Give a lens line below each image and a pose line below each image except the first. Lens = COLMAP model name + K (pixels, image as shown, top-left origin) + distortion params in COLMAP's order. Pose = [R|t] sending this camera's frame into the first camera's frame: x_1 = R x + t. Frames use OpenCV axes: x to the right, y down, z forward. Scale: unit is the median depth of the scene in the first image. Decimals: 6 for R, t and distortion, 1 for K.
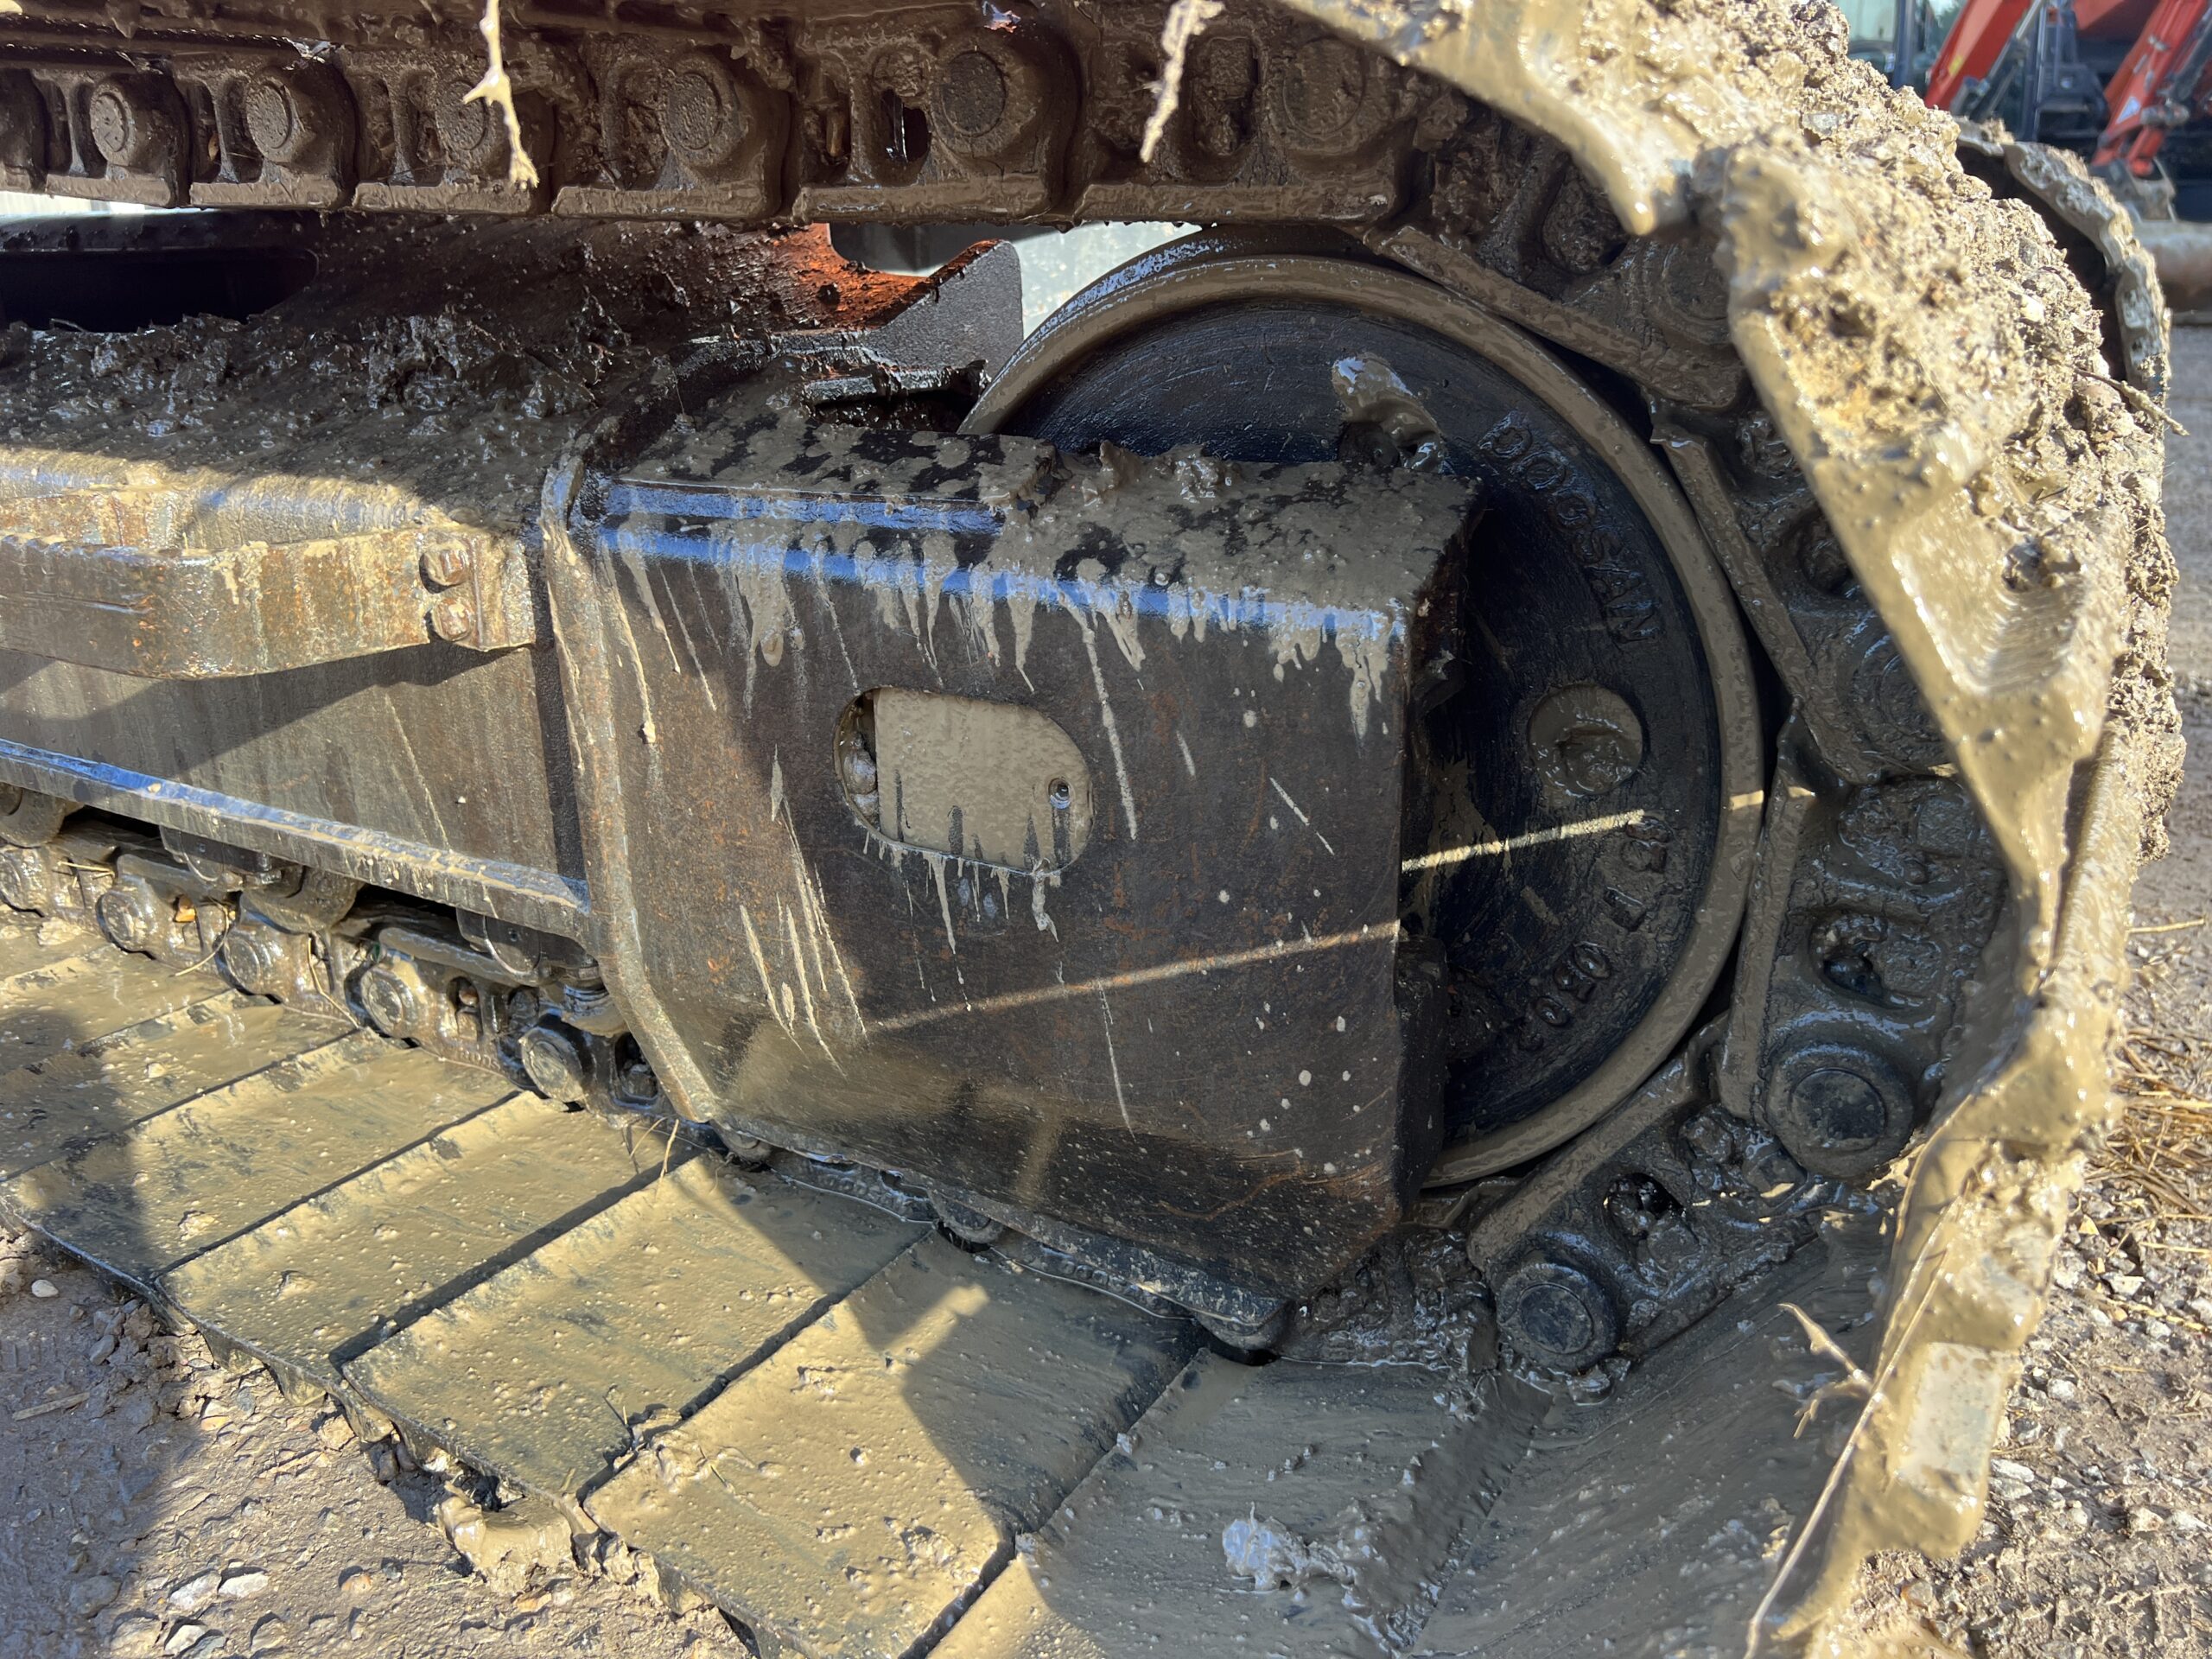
lens RADIAL K [[1657.7, 0, 1106.0], [0, 1657.7, 829.5], [0, 0, 1]] dist [0.096157, -0.149506]
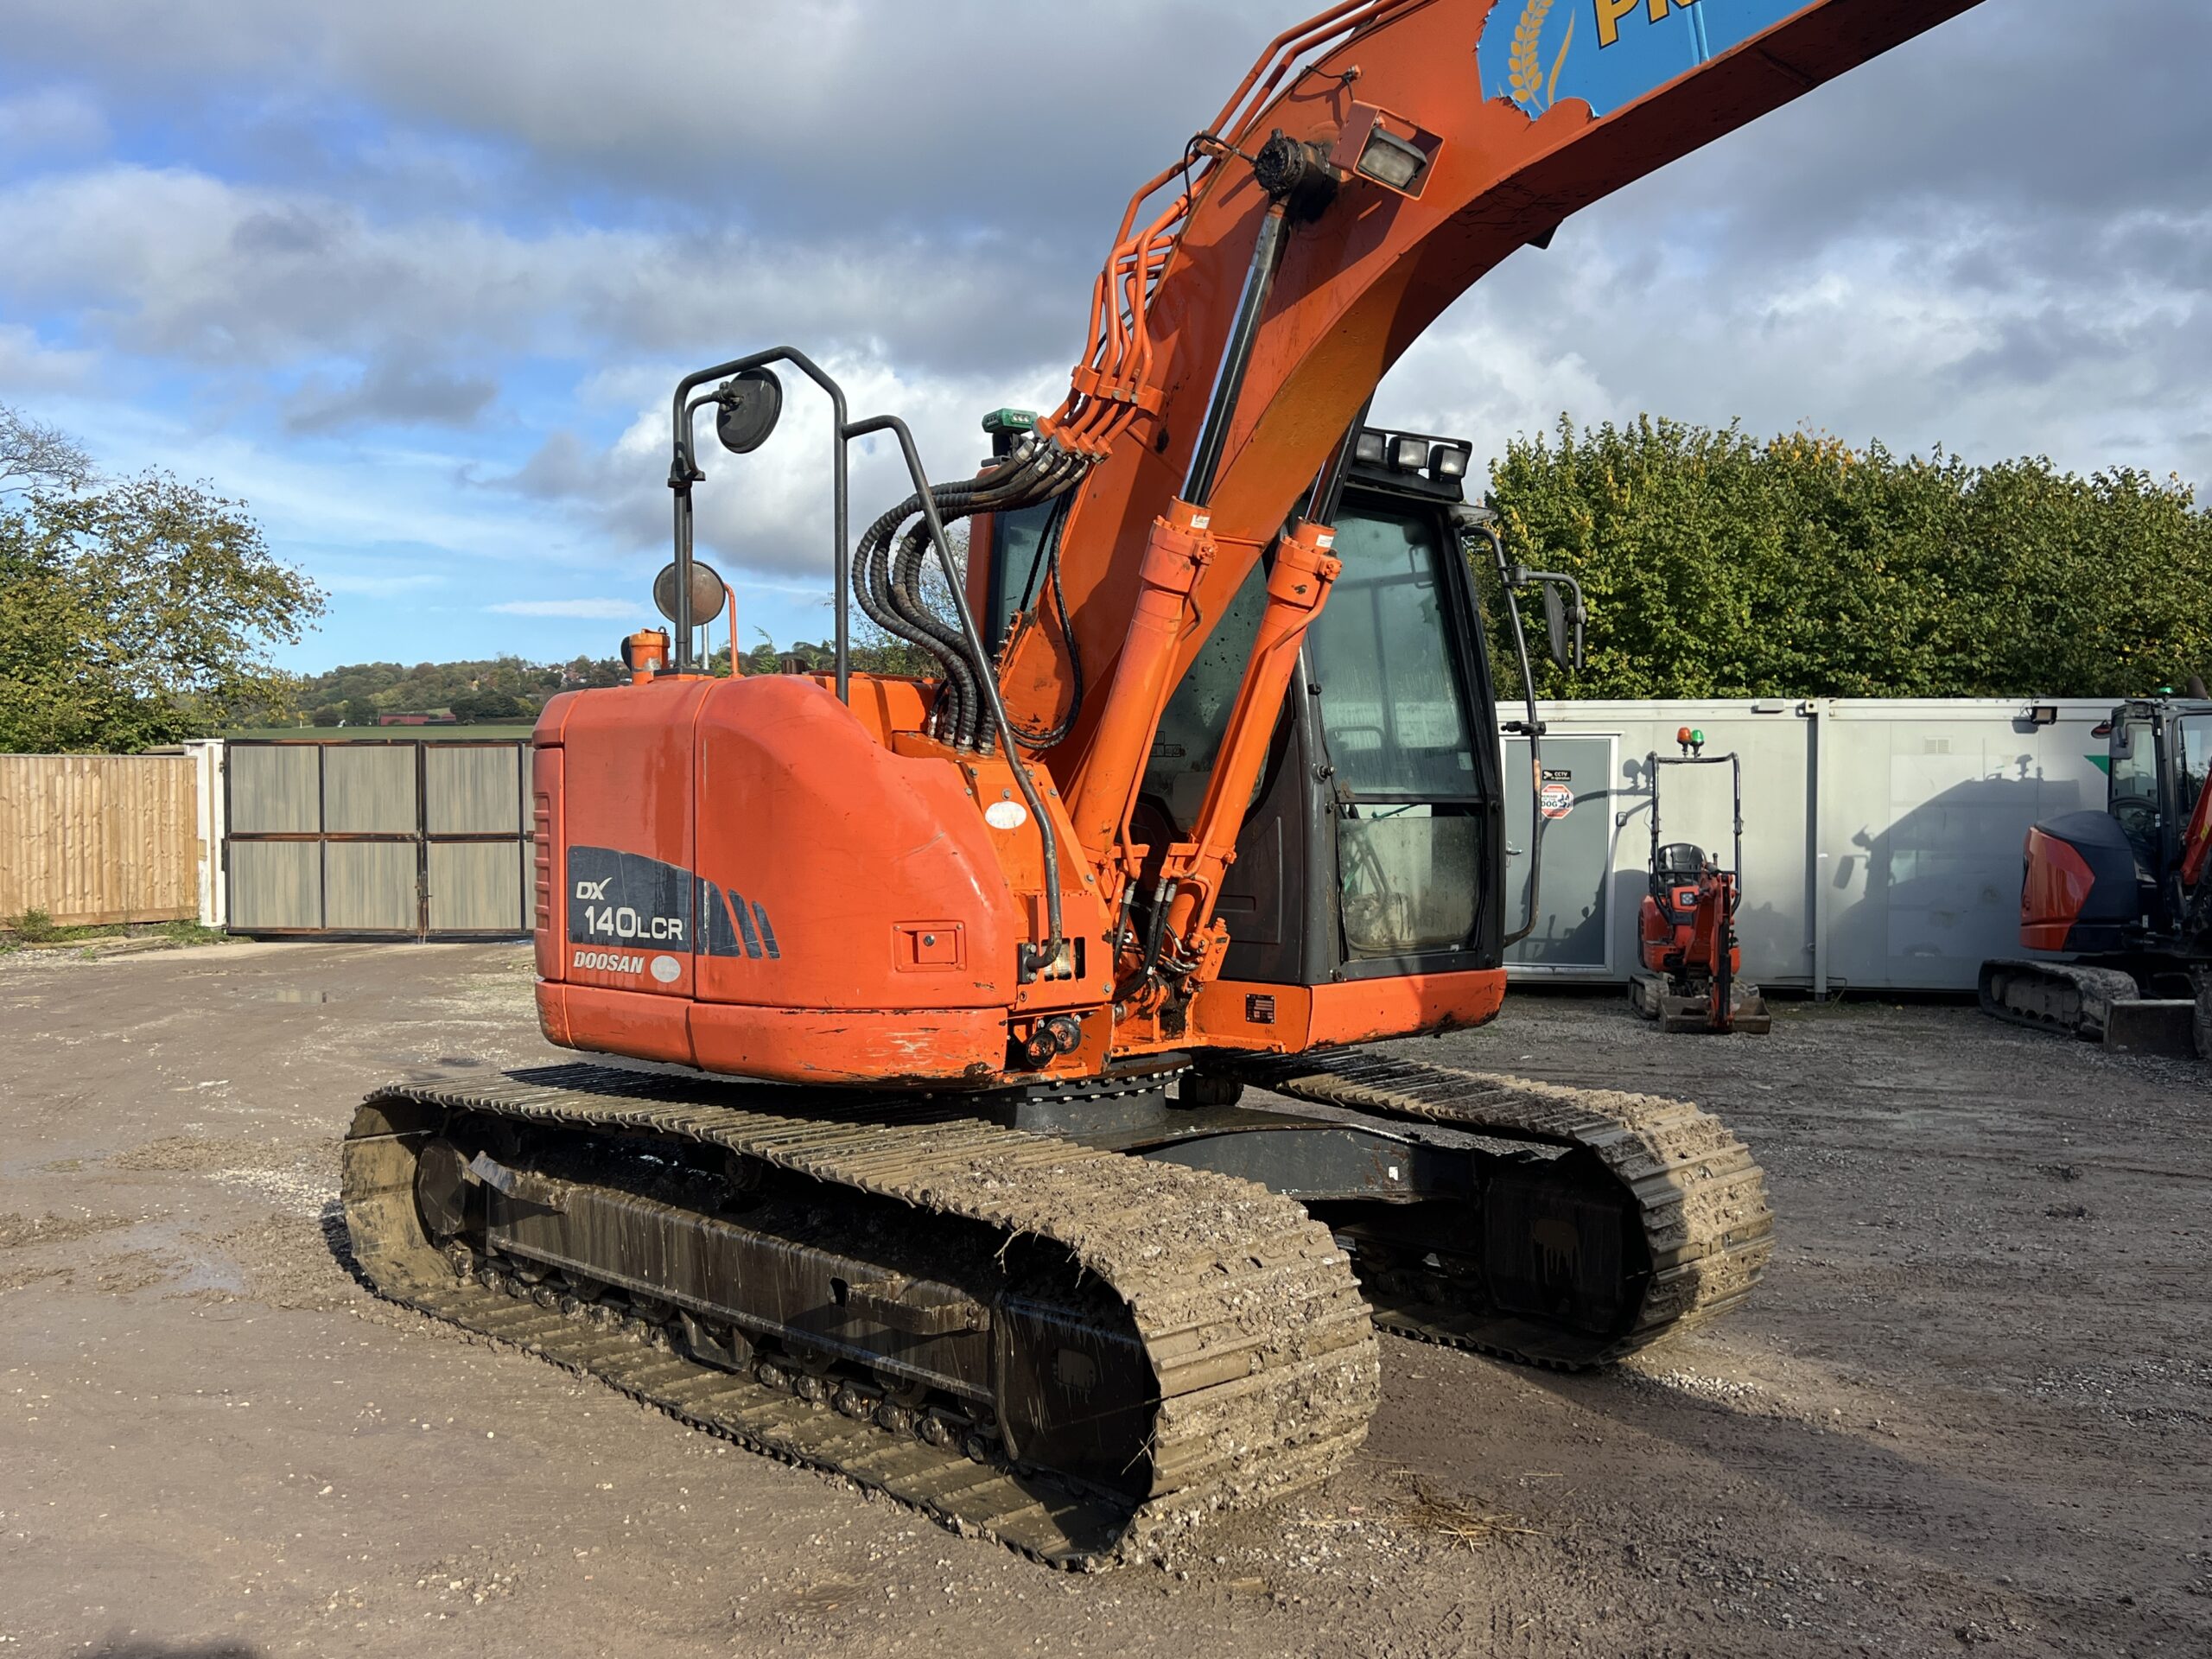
lens RADIAL K [[1932.1, 0, 1098.5], [0, 1932.1, 828.3], [0, 0, 1]] dist [0.101218, -0.181476]
pose [[0.971576, 0.014018, -0.236311, 1.063161], [-0.090202, 0.944860, -0.314808, 0.213167], [0.218868, 0.327175, 0.919268, -3.837495]]
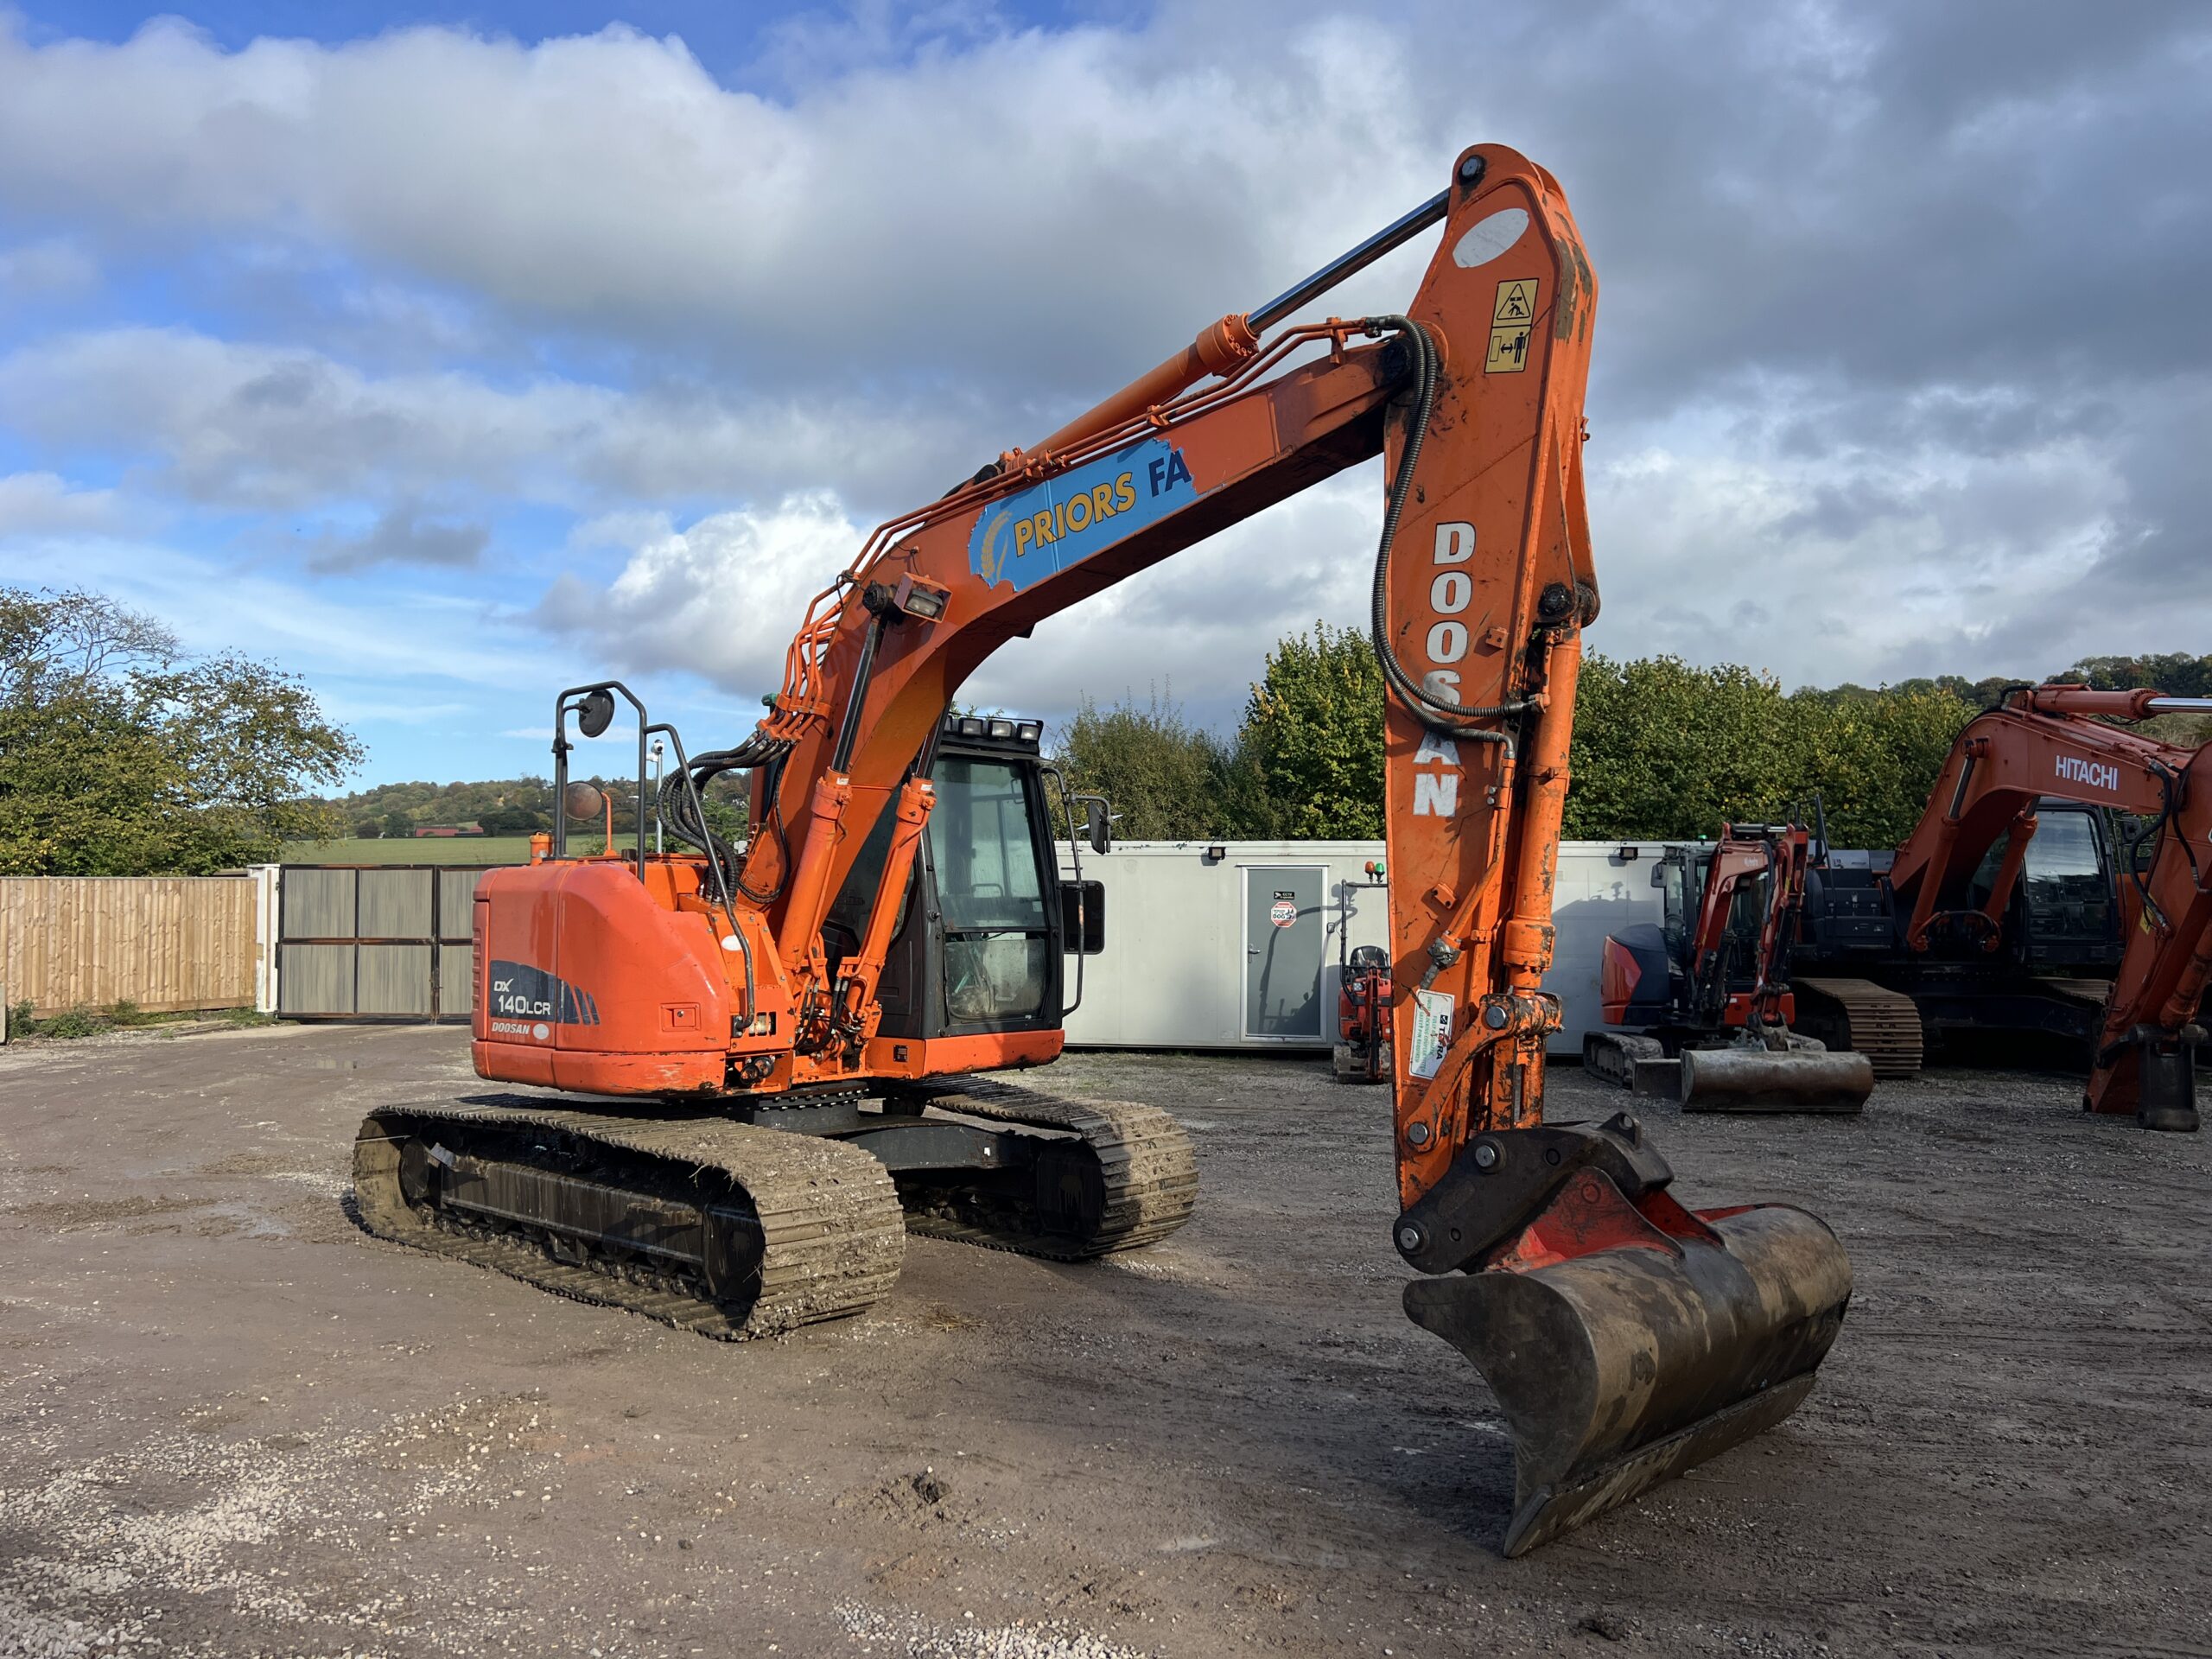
lens RADIAL K [[1657.7, 0, 1106.0], [0, 1657.7, 829.5], [0, 0, 1]] dist [0.096157, -0.149506]
pose [[0.979907, 0.001842, -0.199444, 3.038691], [-0.077480, 0.924940, -0.372132, 0.937125], [0.183789, 0.380108, 0.906499, -6.387850]]
